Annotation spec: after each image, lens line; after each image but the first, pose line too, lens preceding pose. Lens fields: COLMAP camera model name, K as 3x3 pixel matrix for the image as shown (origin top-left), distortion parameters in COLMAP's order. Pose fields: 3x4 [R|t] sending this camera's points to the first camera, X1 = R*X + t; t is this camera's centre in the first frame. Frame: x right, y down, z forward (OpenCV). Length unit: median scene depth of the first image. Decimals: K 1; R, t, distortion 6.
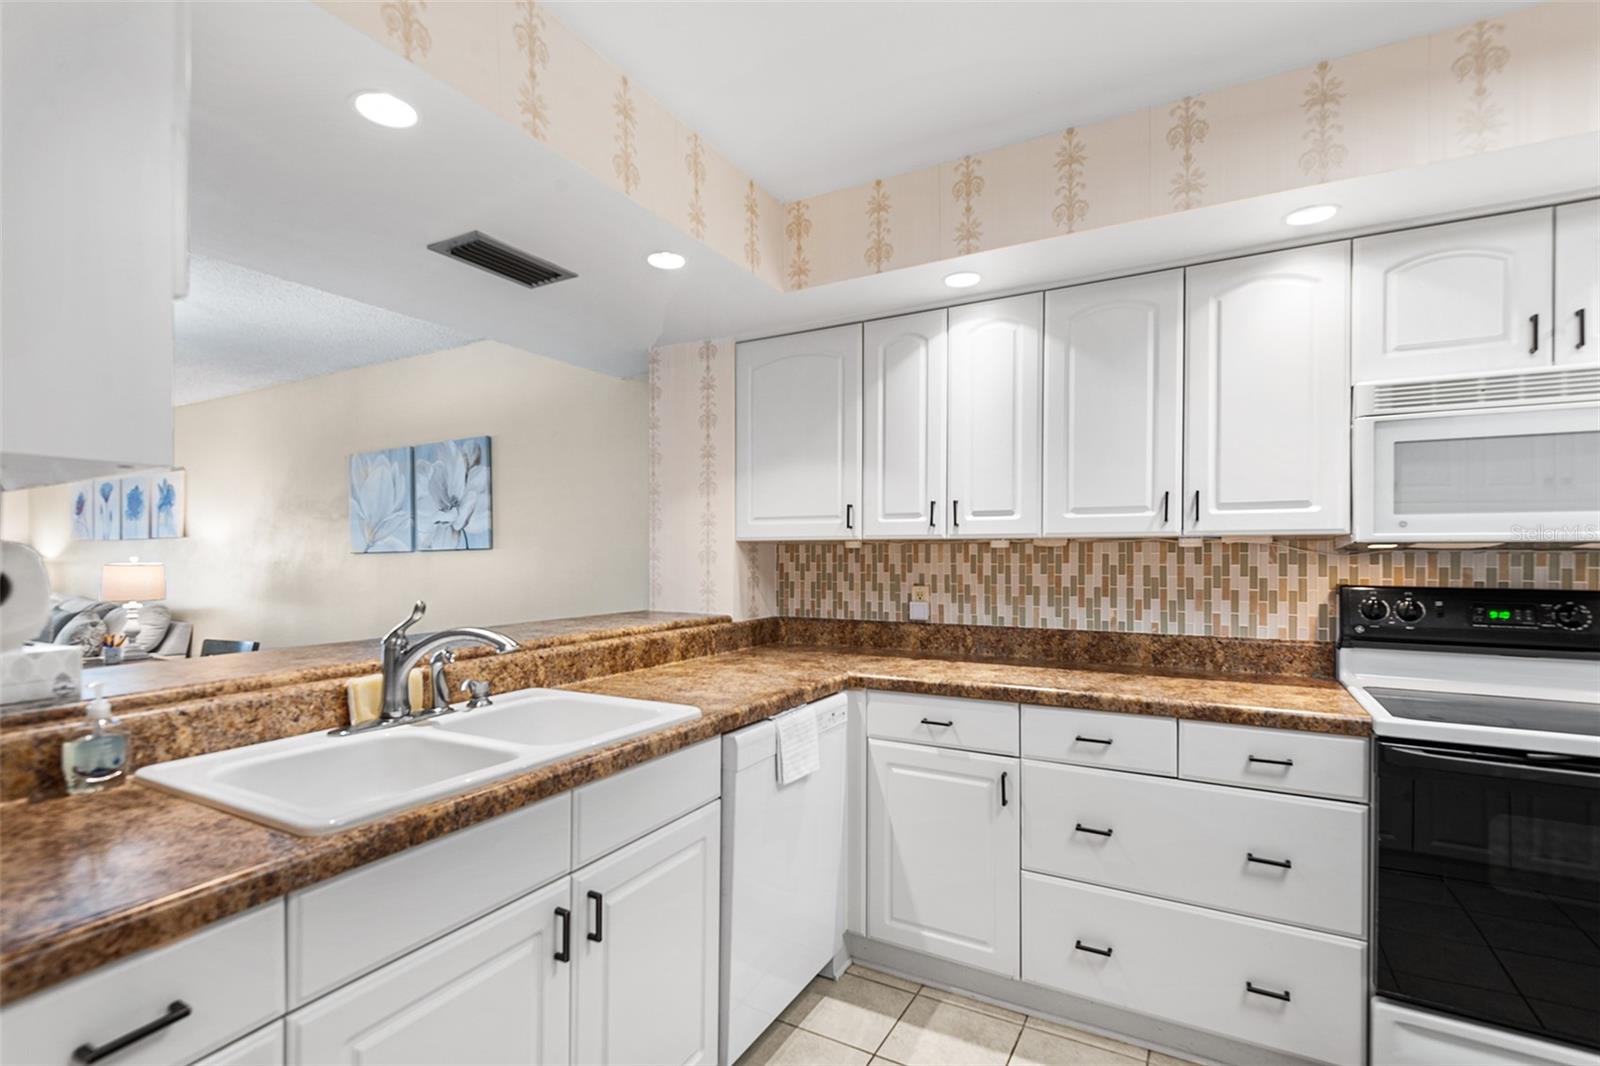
lens RADIAL K [[746.3, 0, 802.0], [0, 746.3, 559.1], [0, 0, 1]] dist [0.045727, -0.028513]
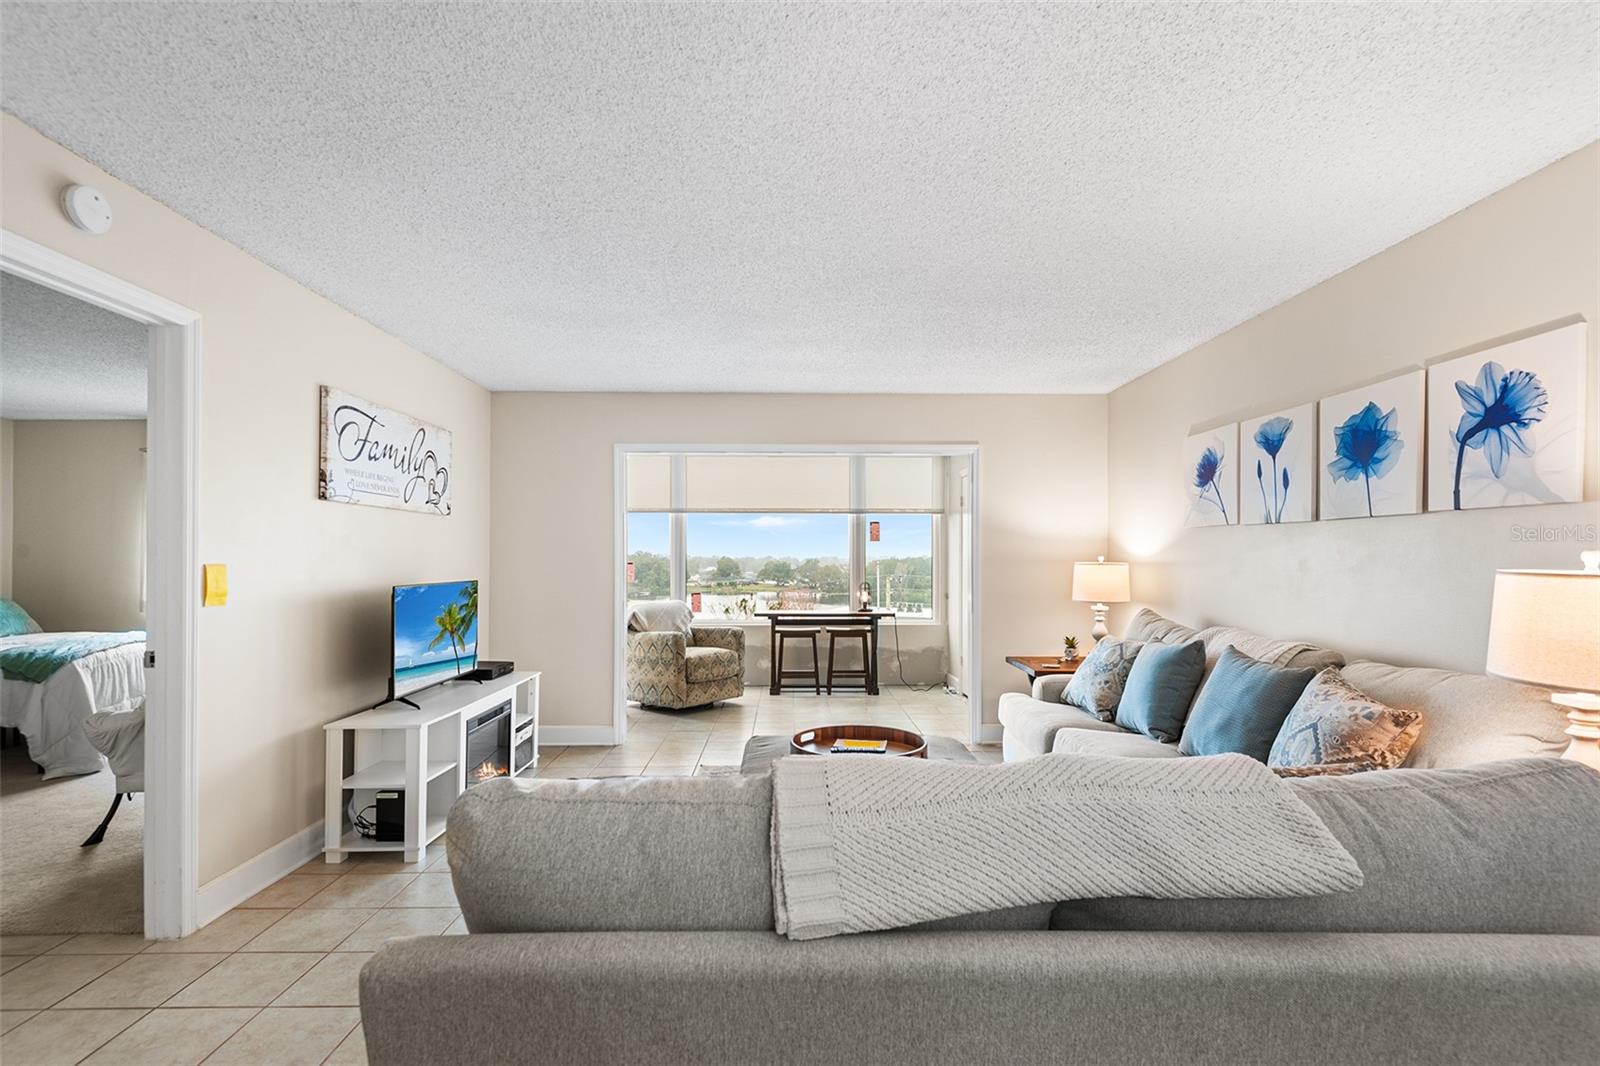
lens RADIAL K [[751.1, 0, 805.2], [0, 751.1, 555.0], [0, 0, 1]] dist [0.019520, -0.010907]
pose [[0.502988, -0.000200, -0.864294, -1.550173], [-0.009040, 0.999944, -0.005492, 0.001652], [0.864246, 0.010576, 0.502958, 1.099130]]
